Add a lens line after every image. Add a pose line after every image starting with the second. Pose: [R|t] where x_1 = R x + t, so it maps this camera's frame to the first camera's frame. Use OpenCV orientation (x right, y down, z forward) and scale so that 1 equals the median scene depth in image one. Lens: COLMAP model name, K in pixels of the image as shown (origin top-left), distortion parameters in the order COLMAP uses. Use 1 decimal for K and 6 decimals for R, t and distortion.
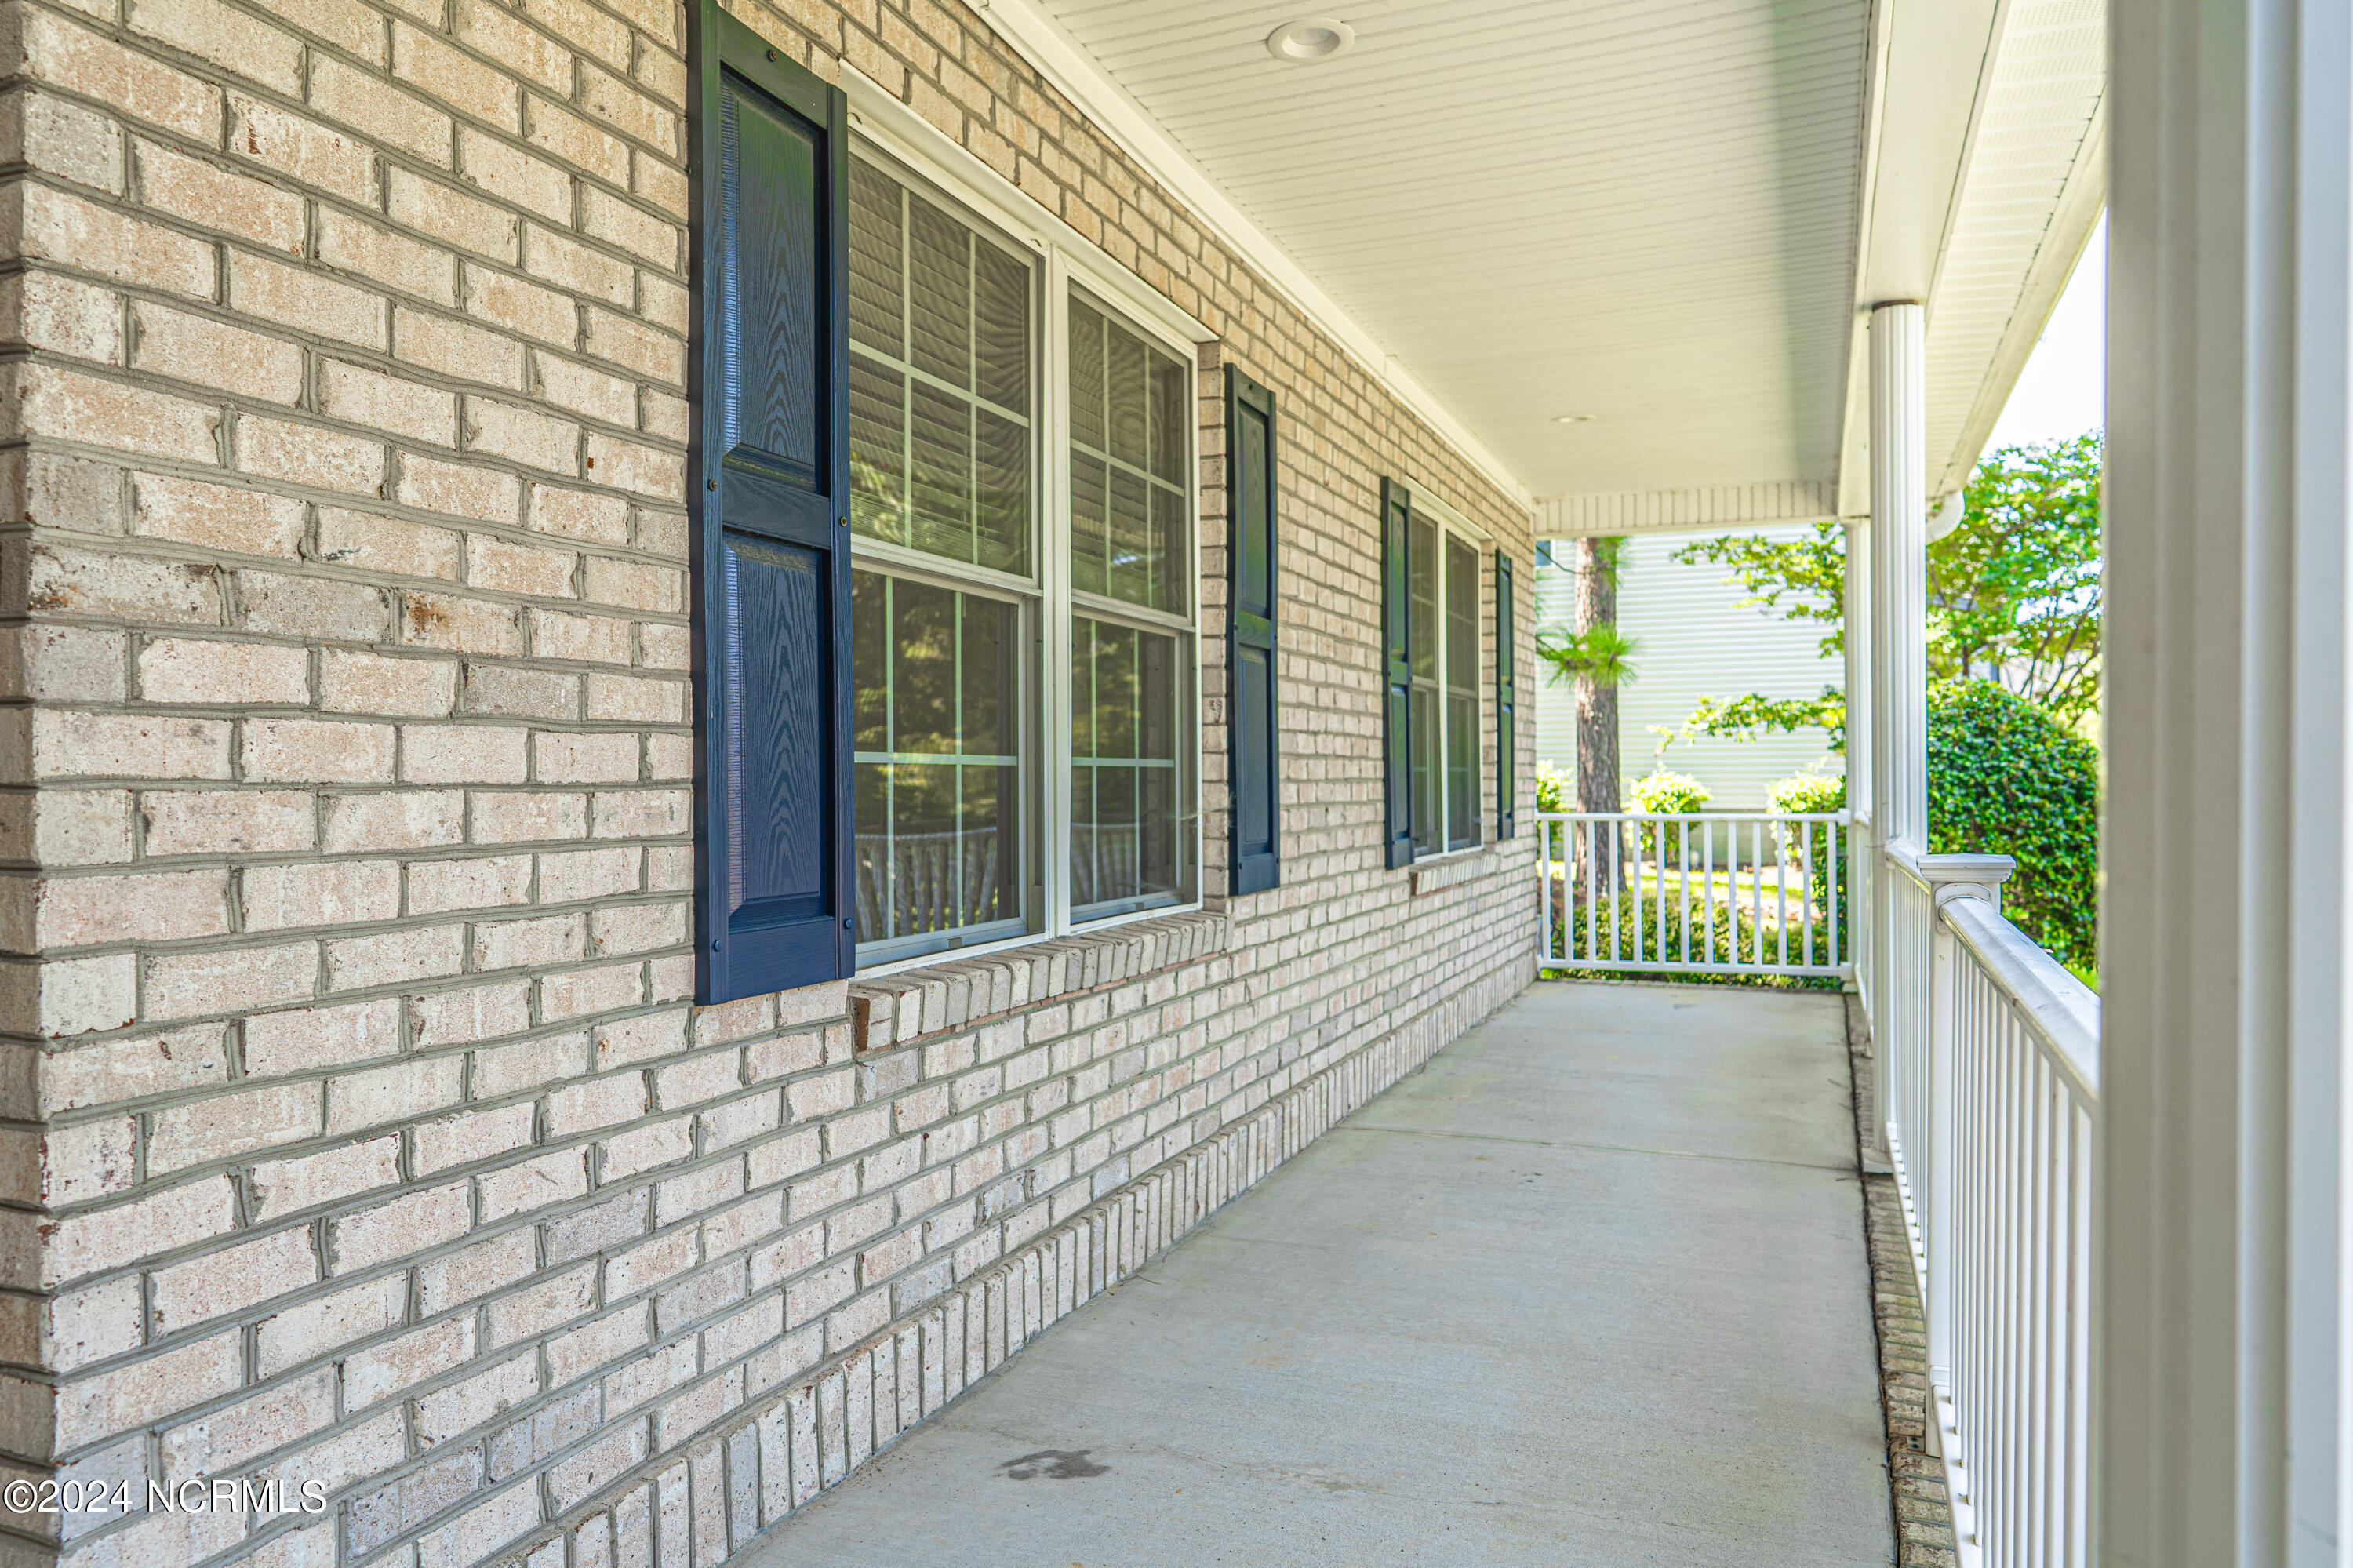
lens RADIAL K [[1577.9, 0, 1176.5], [0, 1577.9, 784.0], [0, 0, 1]] dist [-0.004579, 0.003032]
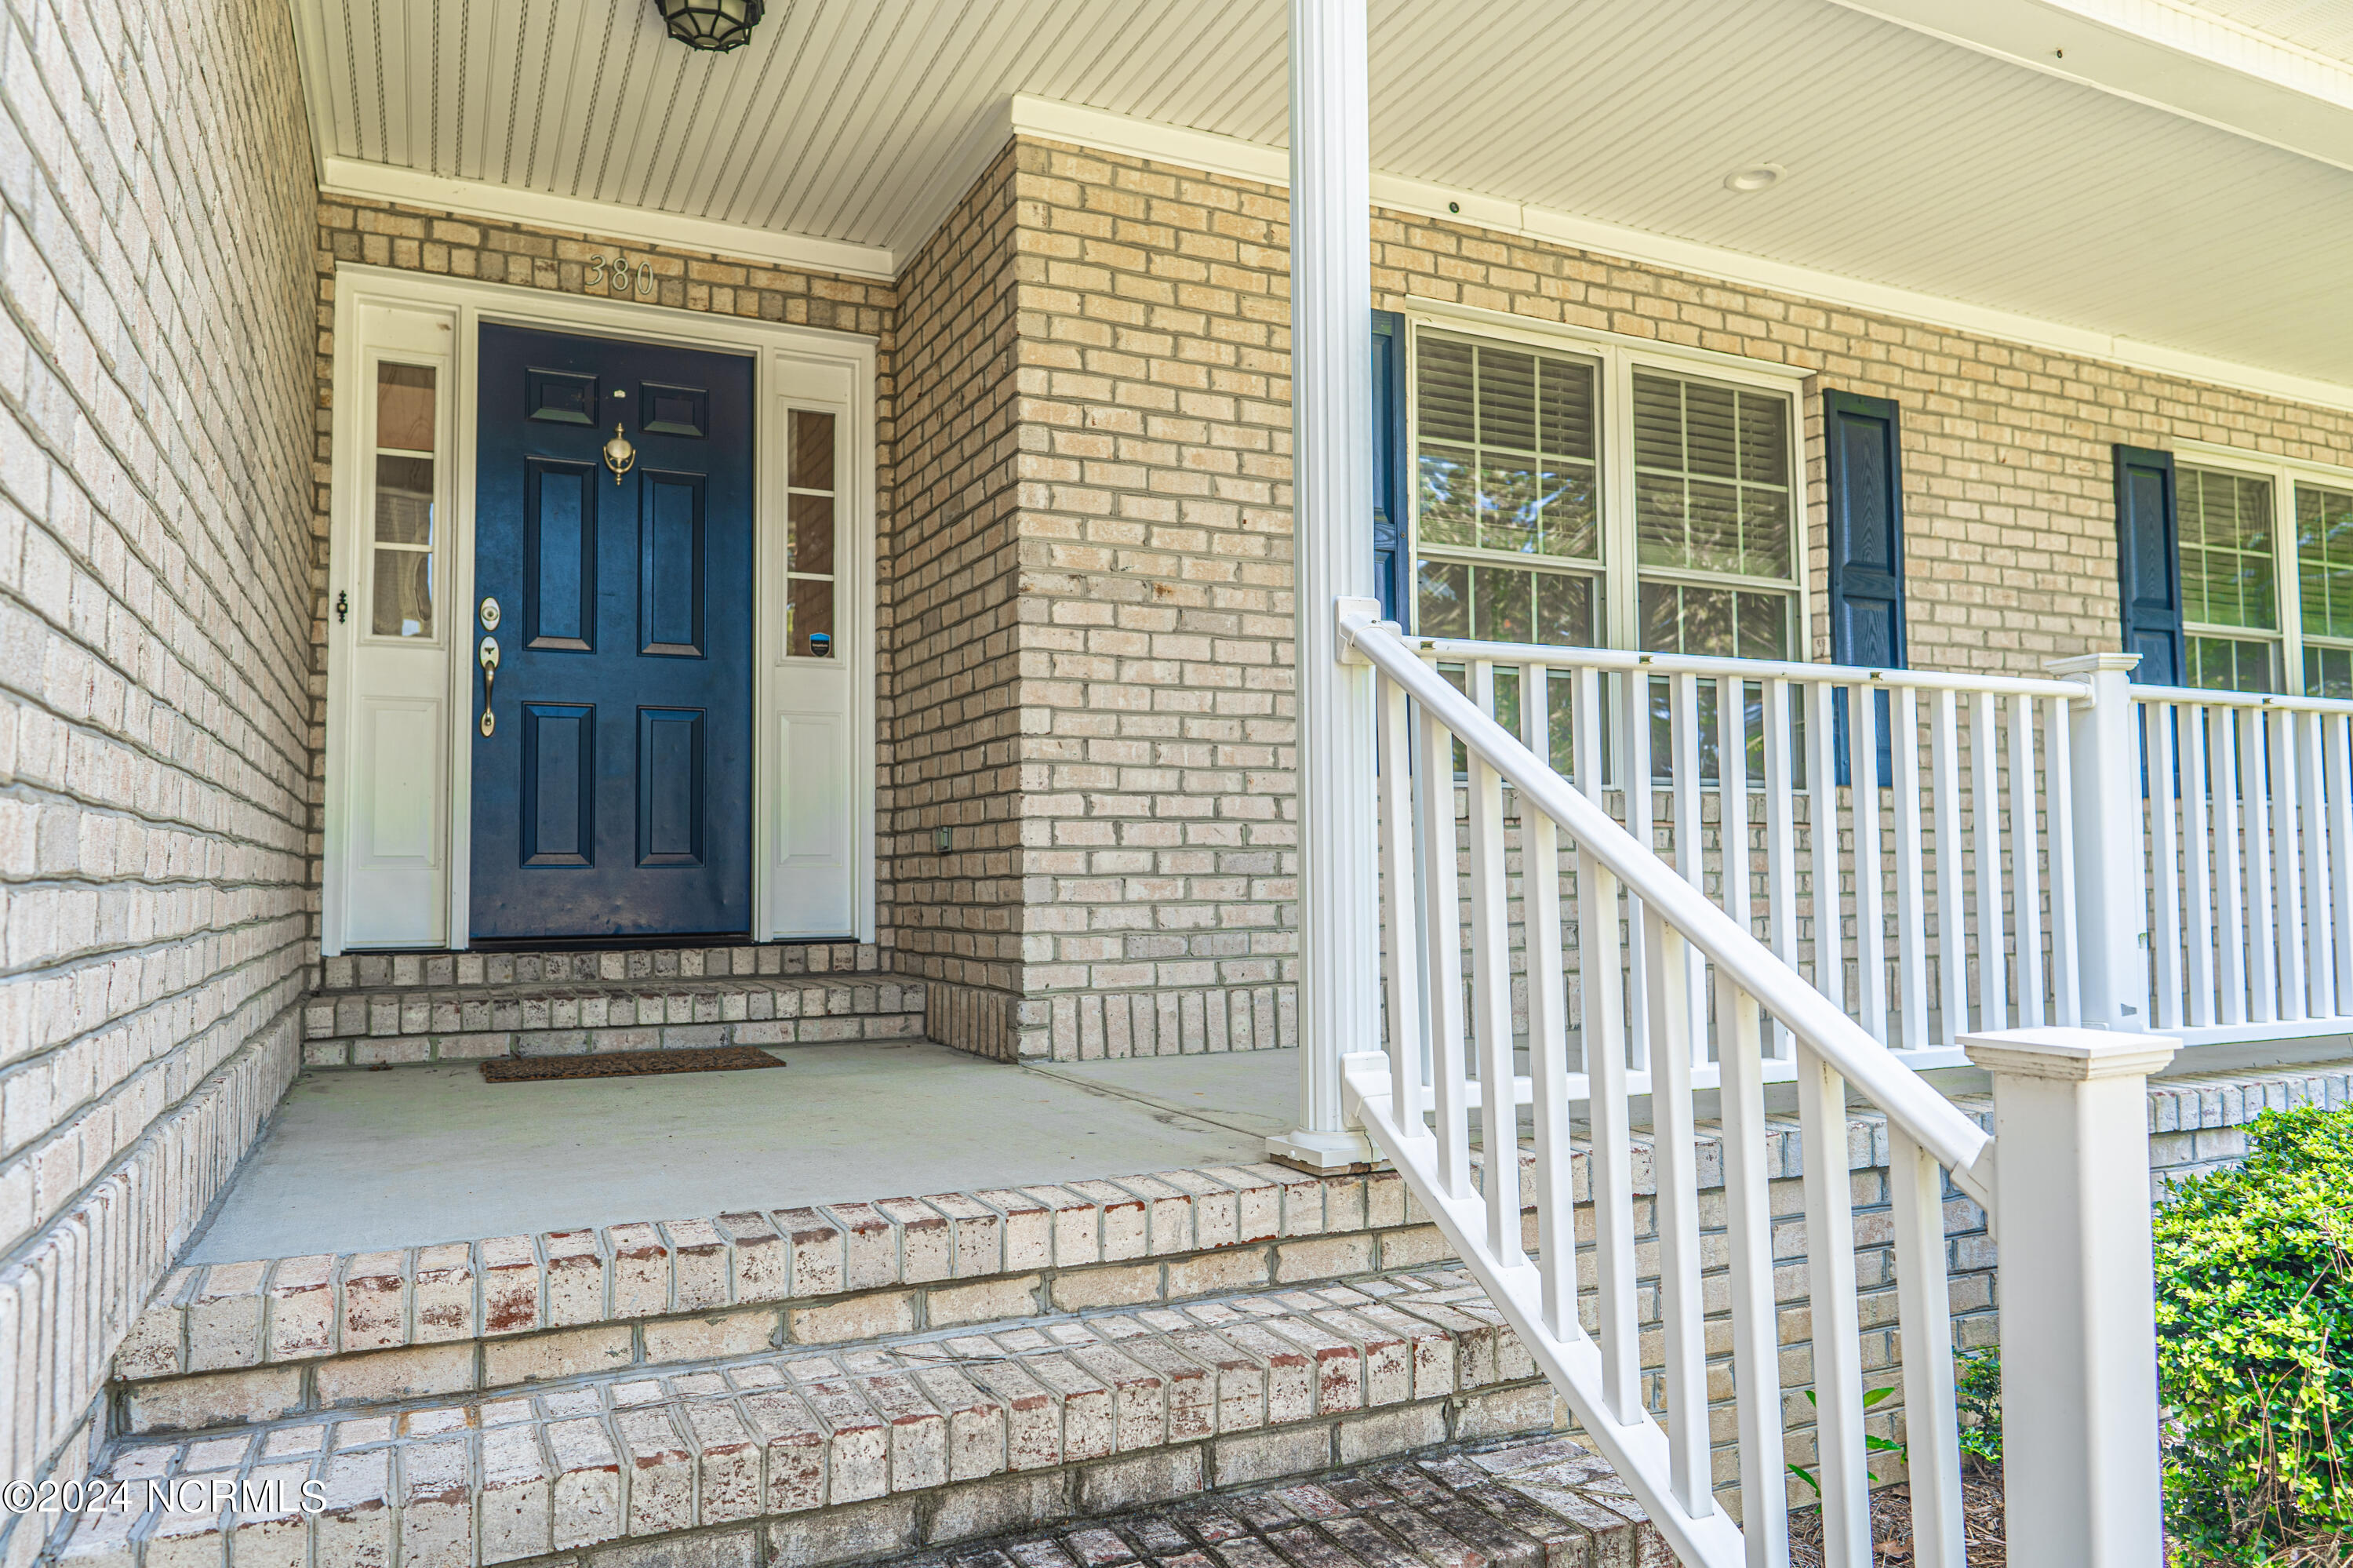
lens RADIAL K [[1577.9, 0, 1176.5], [0, 1577.9, 784.0], [0, 0, 1]] dist [-0.004579, 0.003032]
pose [[0.729748, -0.031098, -0.683008, 1.197553], [-0.005555, 0.998662, -0.051406, 0.316722], [0.683694, 0.041308, 0.728599, -0.764218]]
